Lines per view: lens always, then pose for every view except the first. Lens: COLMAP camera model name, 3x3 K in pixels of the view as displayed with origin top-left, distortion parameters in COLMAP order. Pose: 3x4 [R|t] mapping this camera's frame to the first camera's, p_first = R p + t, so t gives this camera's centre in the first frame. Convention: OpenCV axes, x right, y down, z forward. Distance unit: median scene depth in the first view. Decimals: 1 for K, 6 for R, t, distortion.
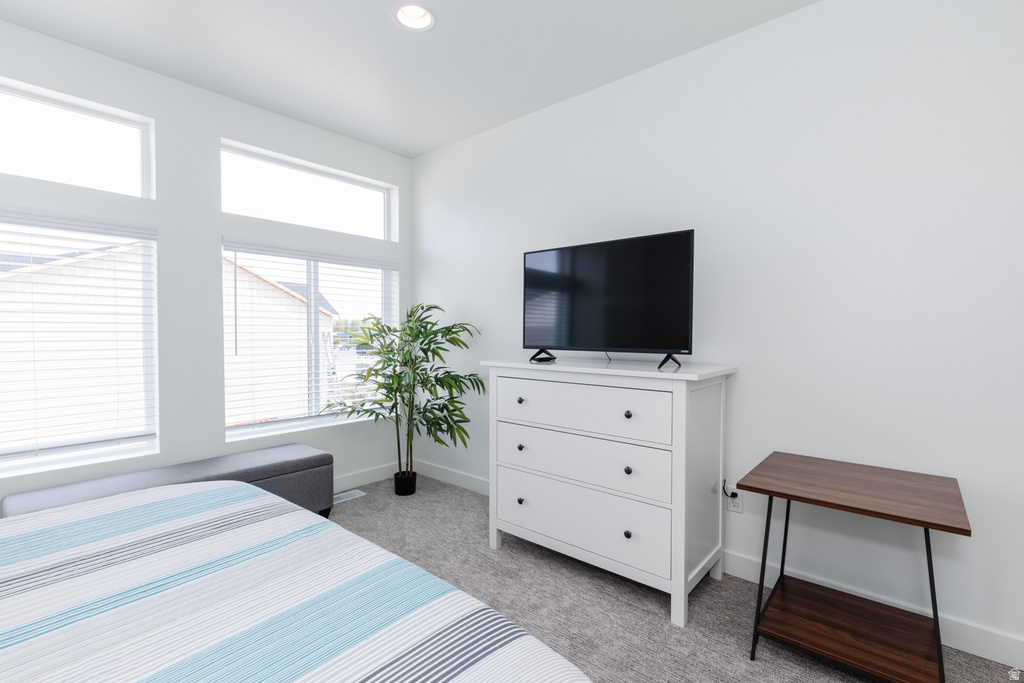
lens RADIAL K [[472.6, 0, 513.9], [0, 472.6, 343.5], [0, 0, 1]] dist [0.001475, -0.000238]
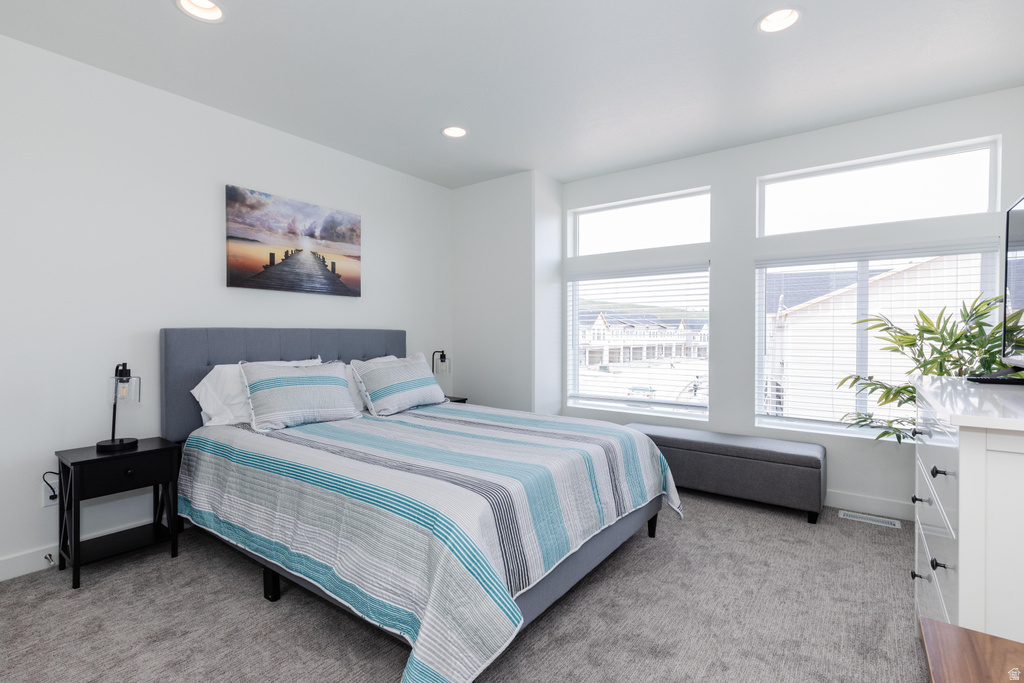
lens RADIAL K [[472.6, 0, 513.9], [0, 472.6, 343.5], [0, 0, 1]] dist [0.001475, -0.000238]
pose [[0.078524, 0.019444, -0.996723, 0.547294], [-0.027771, 0.999464, 0.017310, -0.008164], [0.996525, 0.026321, 0.079022, 0.276578]]
